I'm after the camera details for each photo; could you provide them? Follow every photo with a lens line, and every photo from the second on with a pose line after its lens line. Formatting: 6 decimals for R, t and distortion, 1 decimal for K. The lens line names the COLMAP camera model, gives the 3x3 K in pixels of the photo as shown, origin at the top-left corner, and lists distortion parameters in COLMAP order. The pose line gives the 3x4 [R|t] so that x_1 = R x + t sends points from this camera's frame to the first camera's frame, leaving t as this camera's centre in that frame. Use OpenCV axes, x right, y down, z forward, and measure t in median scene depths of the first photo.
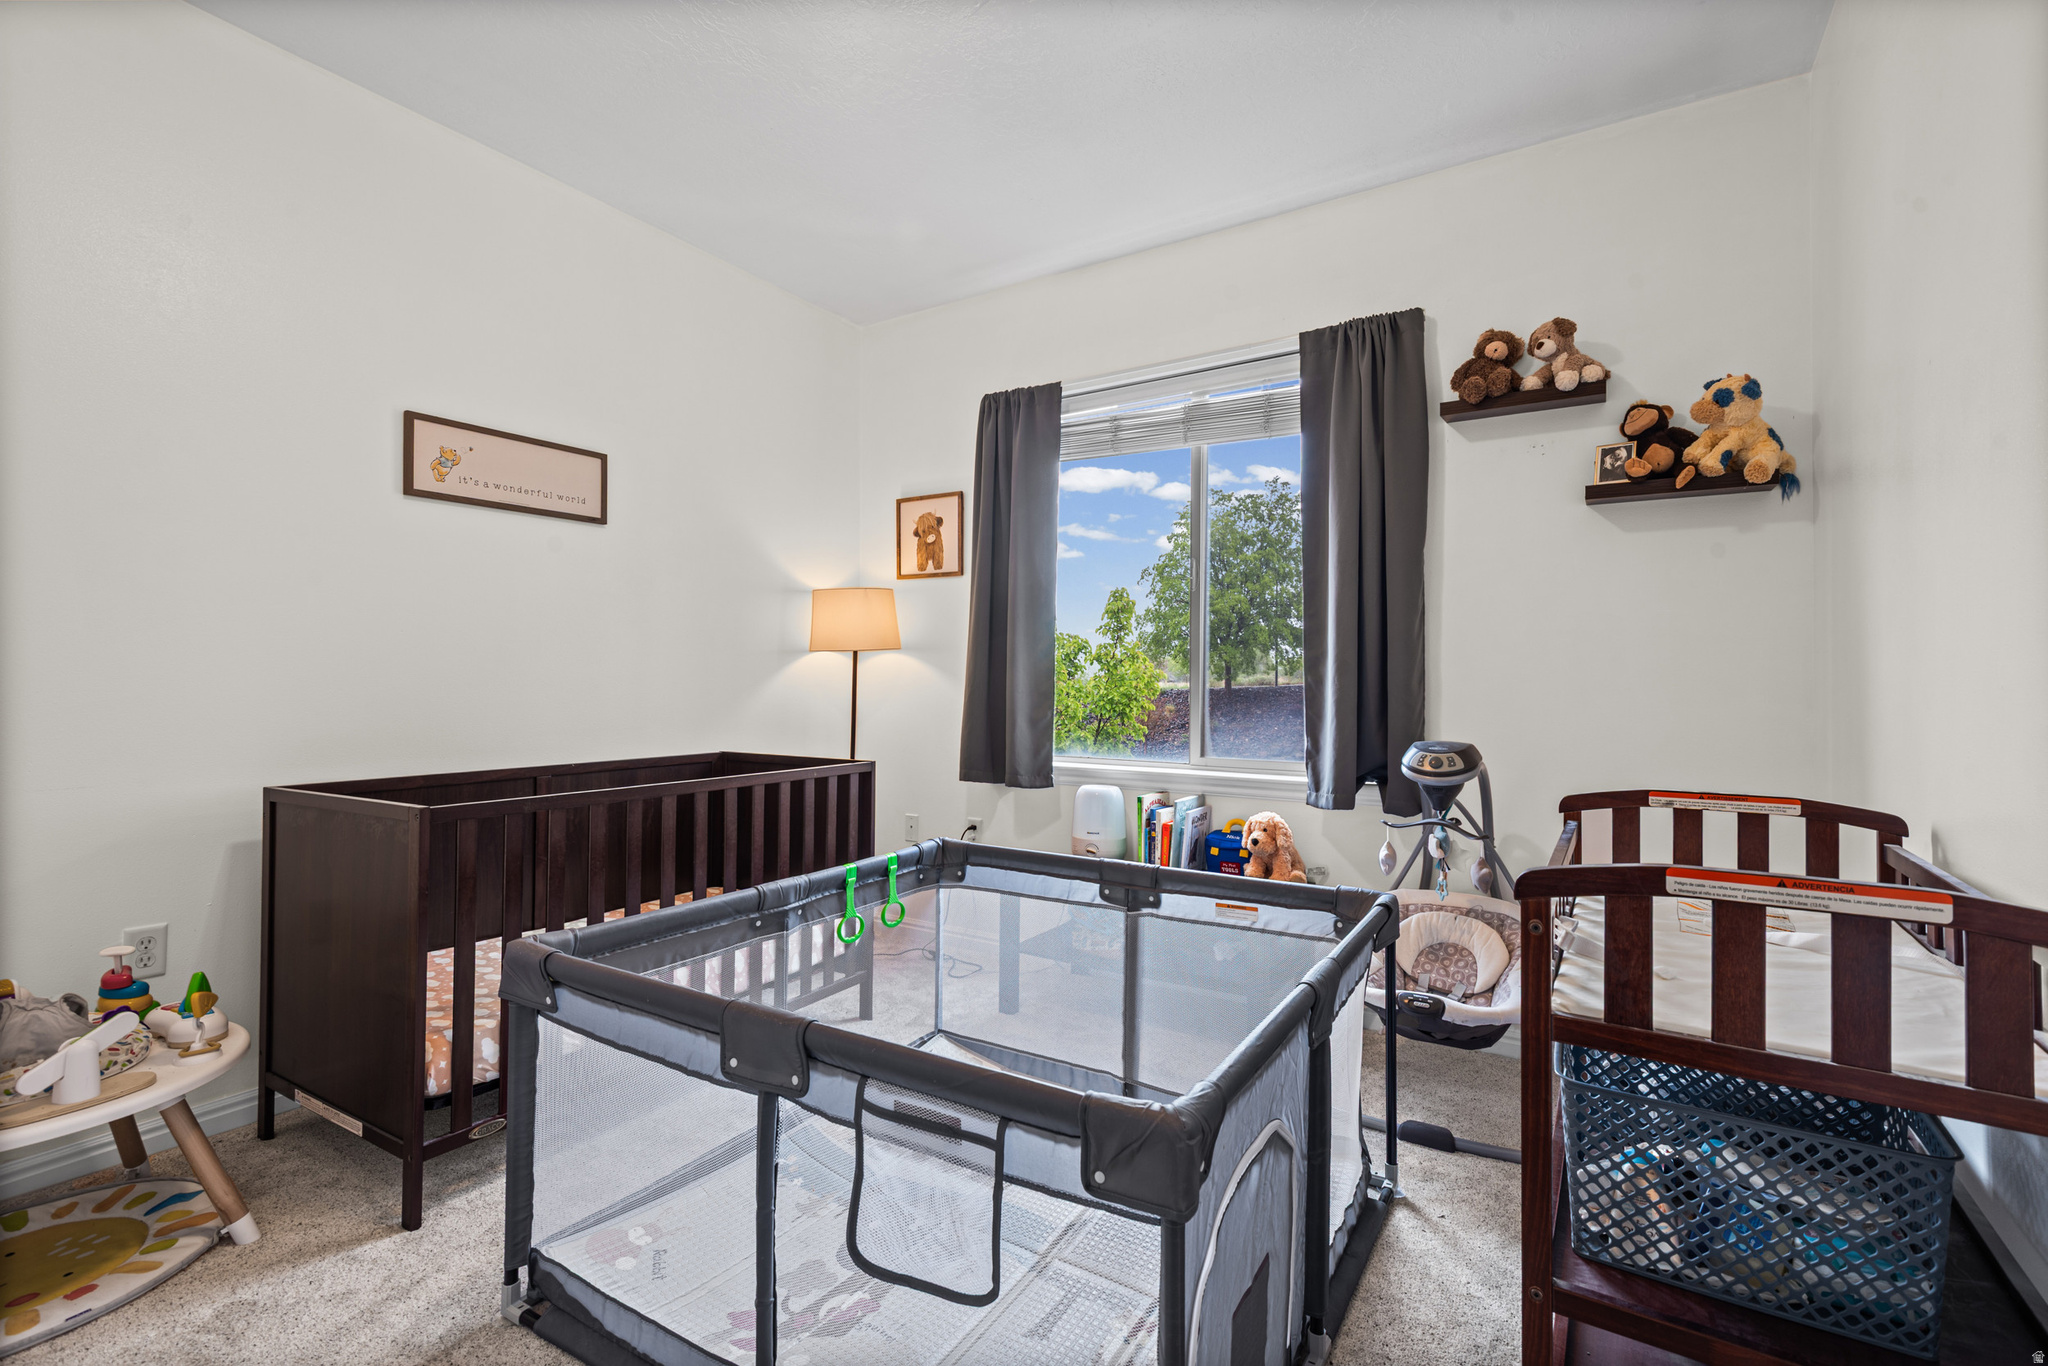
lens RADIAL K [[932.8, 0, 1017.6], [0, 932.8, 679.8], [0, 0, 1]] dist [0.025038, -0.008240]
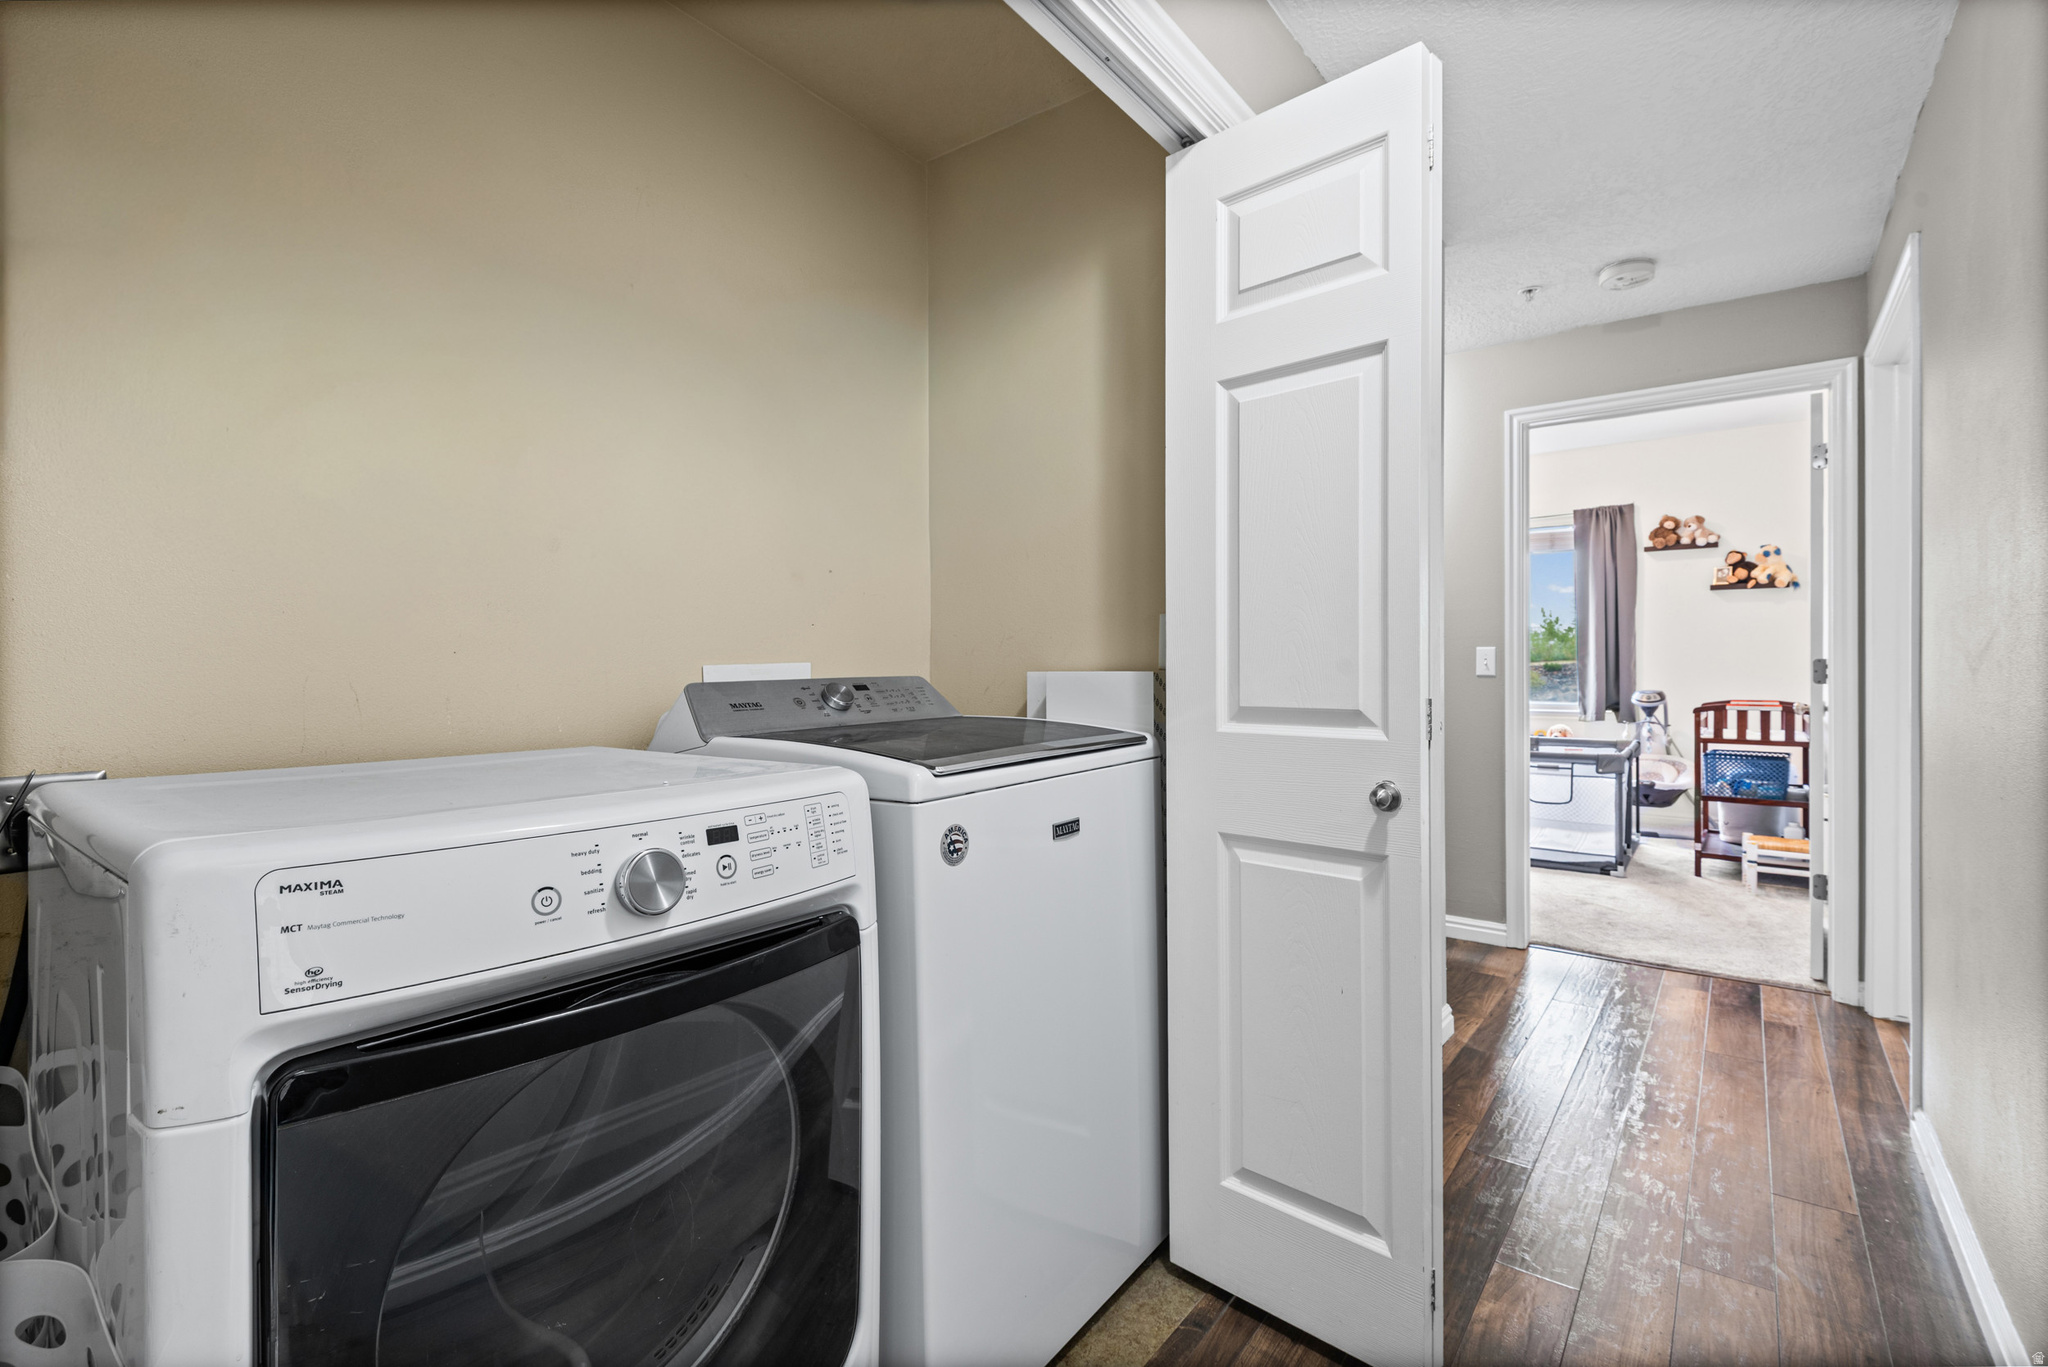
lens RADIAL K [[932.8, 0, 1032.0], [0, 932.8, 680.9], [0, 0, 1]] dist [0.025038, -0.008240]
pose [[0.996649, -0.008236, -0.081379, -0.937184], [0.009212, 0.999890, 0.011632, -0.002329], [0.081275, -0.012343, 0.996615, -1.559423]]
